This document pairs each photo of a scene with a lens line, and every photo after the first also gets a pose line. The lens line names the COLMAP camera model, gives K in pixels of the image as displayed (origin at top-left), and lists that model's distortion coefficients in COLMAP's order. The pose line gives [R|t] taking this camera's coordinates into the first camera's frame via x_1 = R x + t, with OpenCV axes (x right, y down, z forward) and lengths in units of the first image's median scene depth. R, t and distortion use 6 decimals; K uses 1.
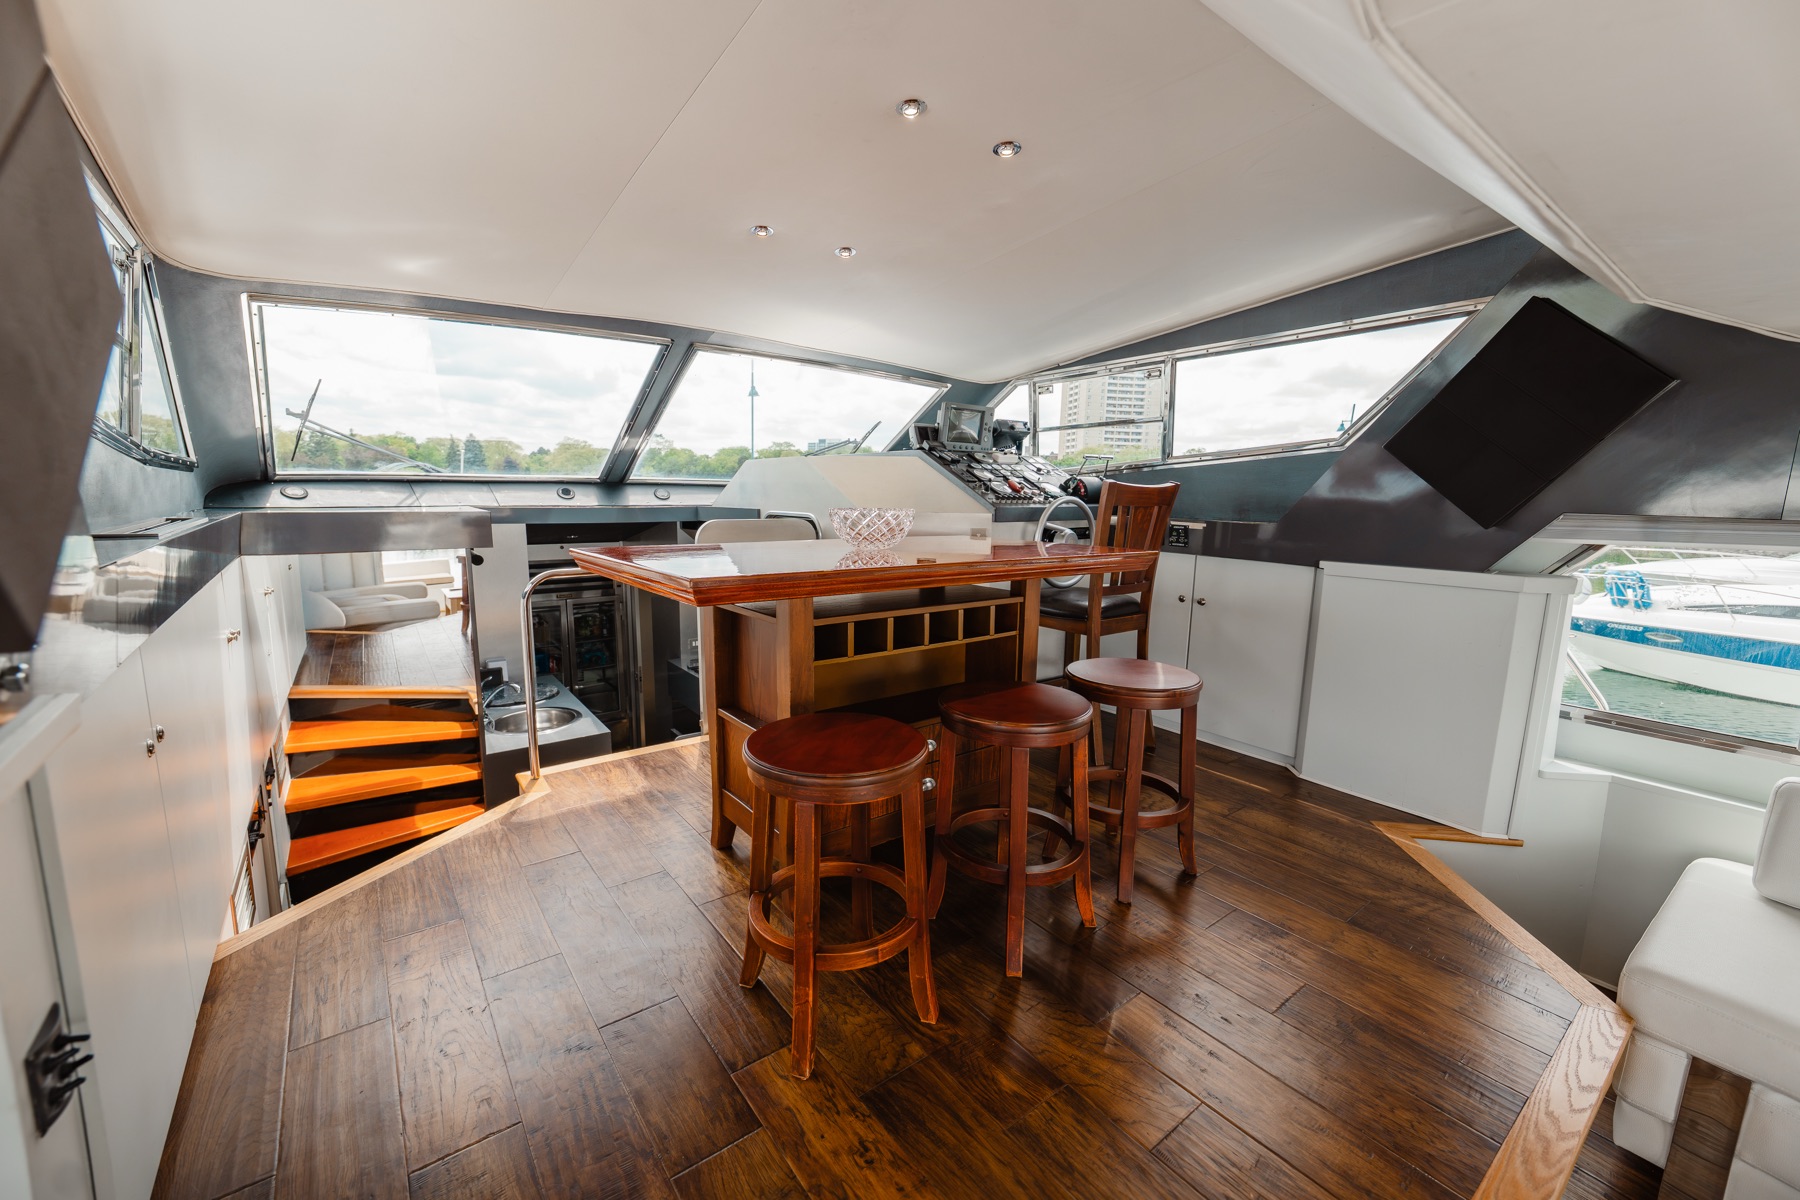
lens RADIAL K [[717.7, 0, 900.0], [0, 717.7, 600.0], [0, 0, 1]] dist [-0.000047, -0.000054]
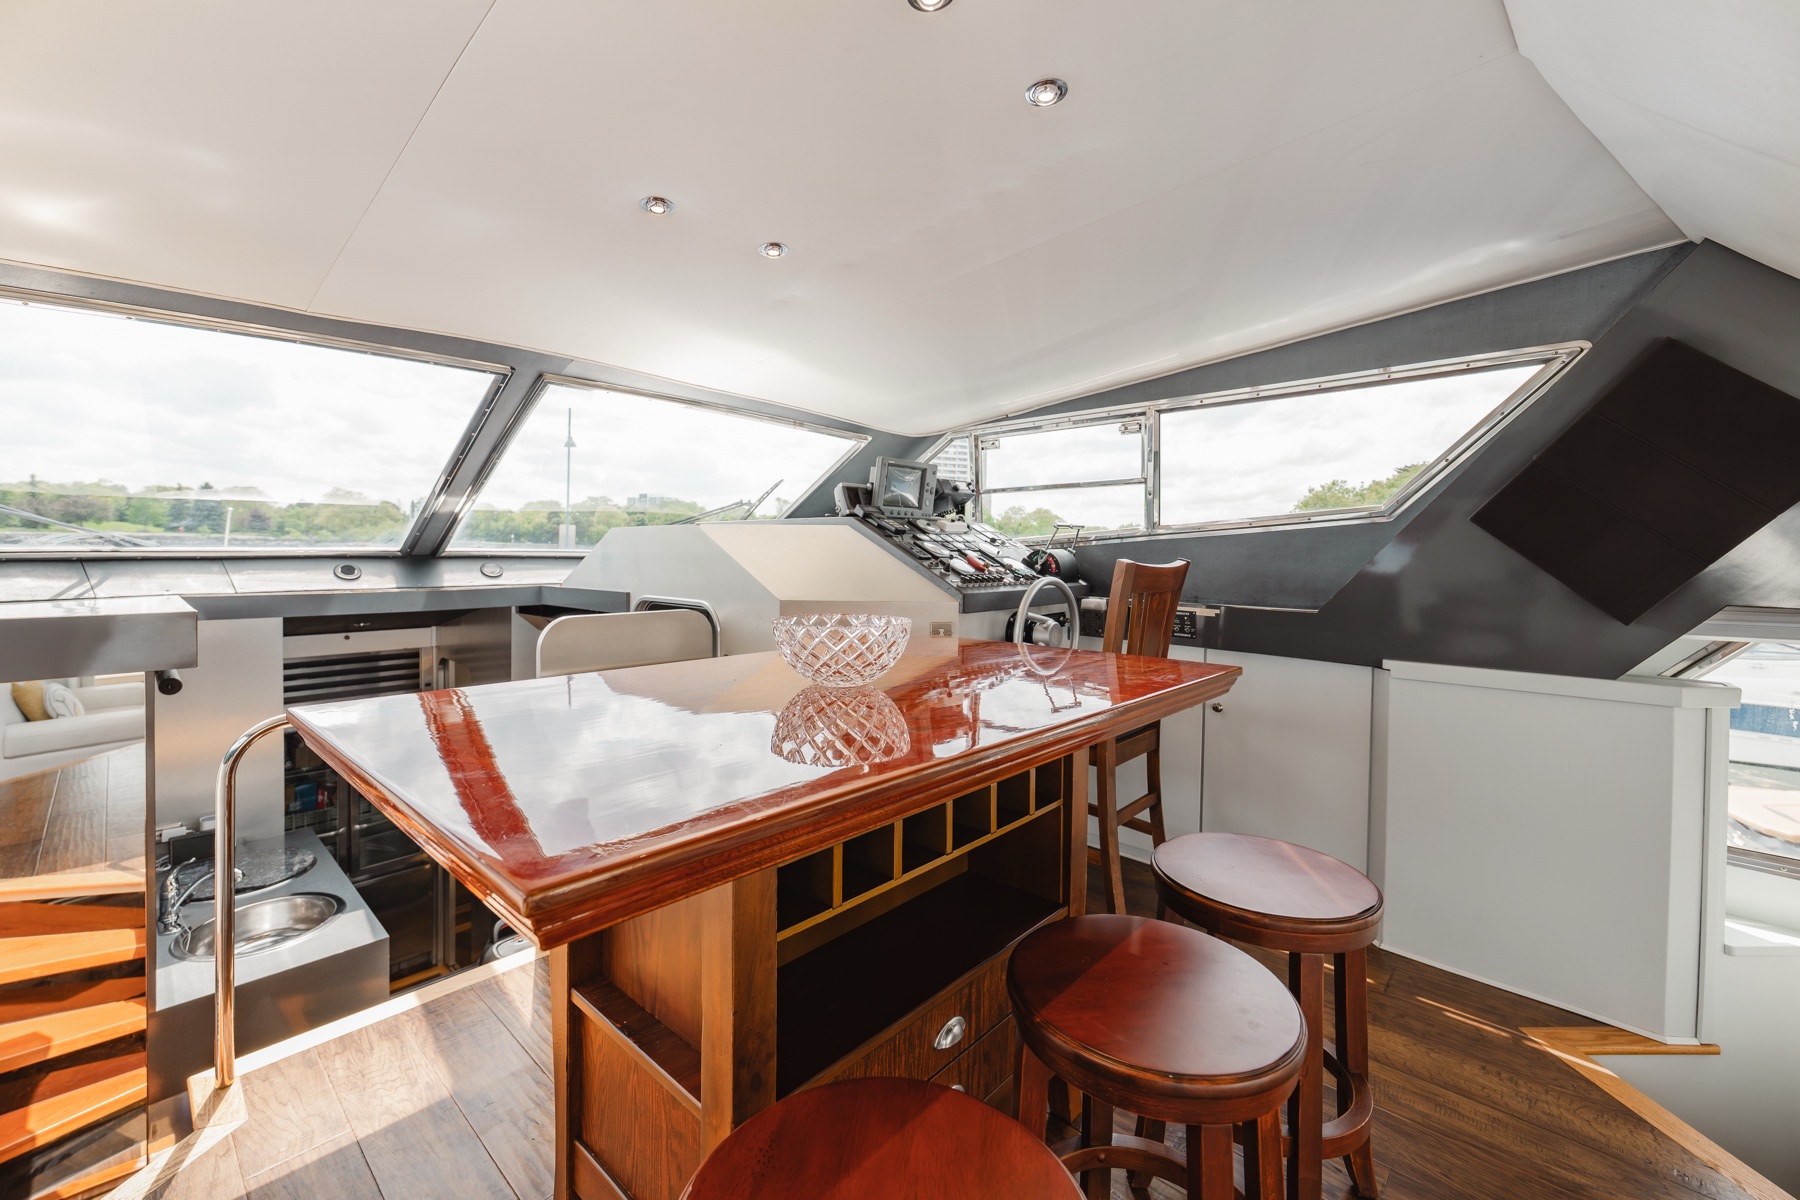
lens RADIAL K [[738.1, 0, 888.2], [0, 738.1, 560.0], [0, 0, 1]] dist [-0.000632, 0.000039]
pose [[0.985949, -0.007180, 0.166891, -0.067195], [0.029601, 0.990774, -0.132252, -0.058631], [-0.164402, 0.135334, 0.977065, 0.231597]]
